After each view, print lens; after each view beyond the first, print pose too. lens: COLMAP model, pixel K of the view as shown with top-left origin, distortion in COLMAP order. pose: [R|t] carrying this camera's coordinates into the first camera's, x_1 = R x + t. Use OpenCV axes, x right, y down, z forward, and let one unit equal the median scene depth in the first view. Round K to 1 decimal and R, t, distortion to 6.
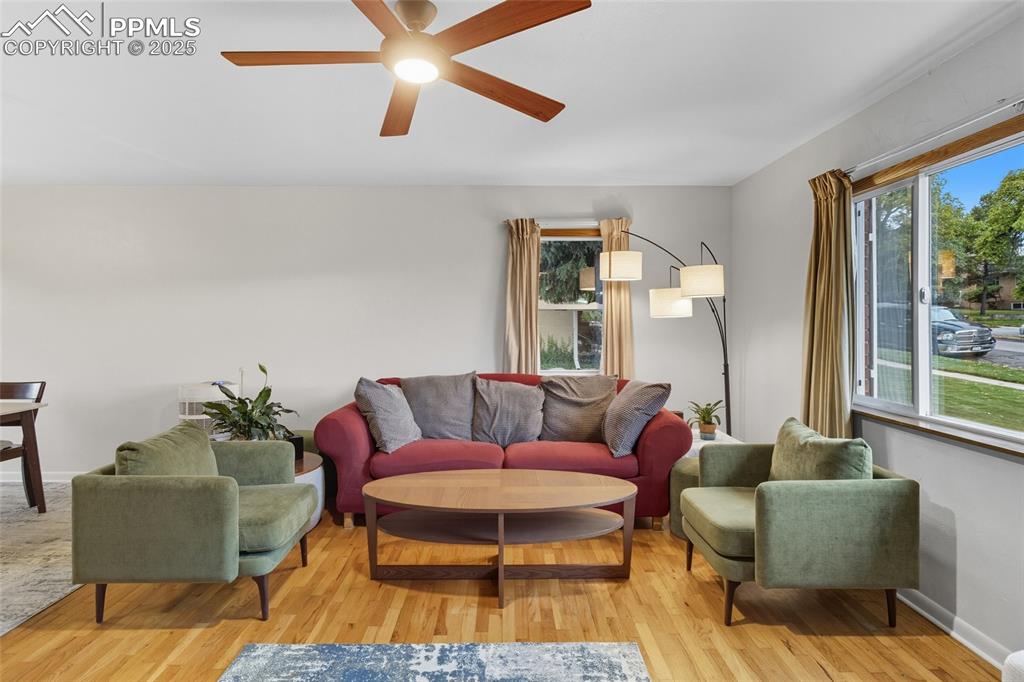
lens RADIAL K [[505.4, 0, 503.6], [0, 505.4, 335.6], [0, 0, 1]] dist [0.003257, -0.002798]
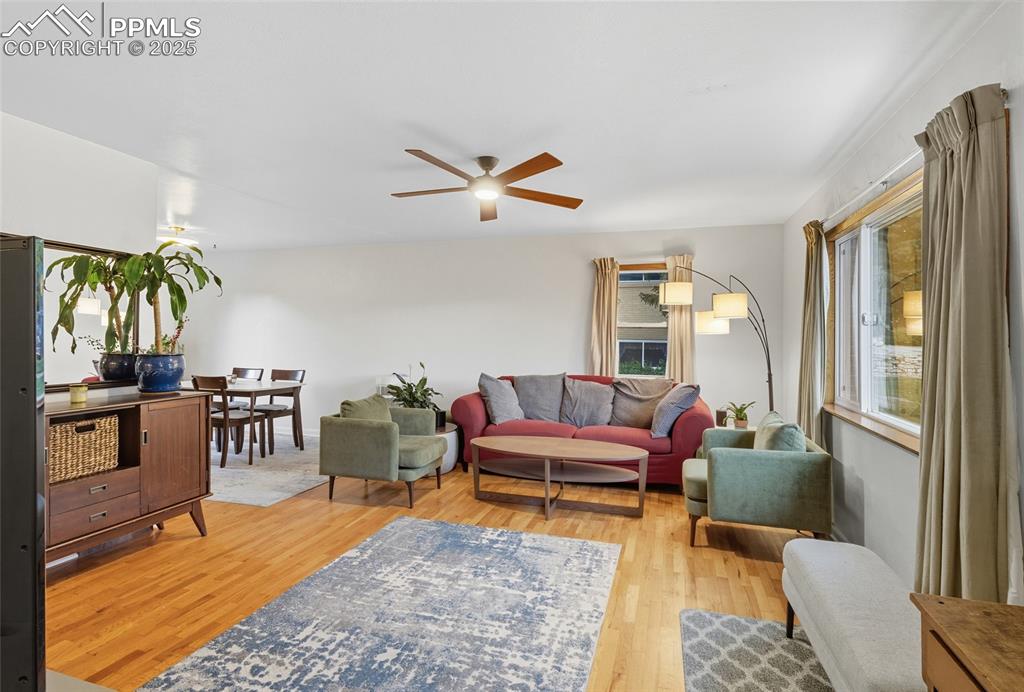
lens RADIAL K [[492.5, 0, 517.0], [0, 492.5, 342.3], [0, 0, 1]] dist [0.000162, -0.000292]
pose [[0.950997, 0.014490, -0.308862, 0.327866], [-0.019089, 0.999747, -0.011874, 0.010710], [0.308611, 0.017189, 0.951033, -0.424733]]
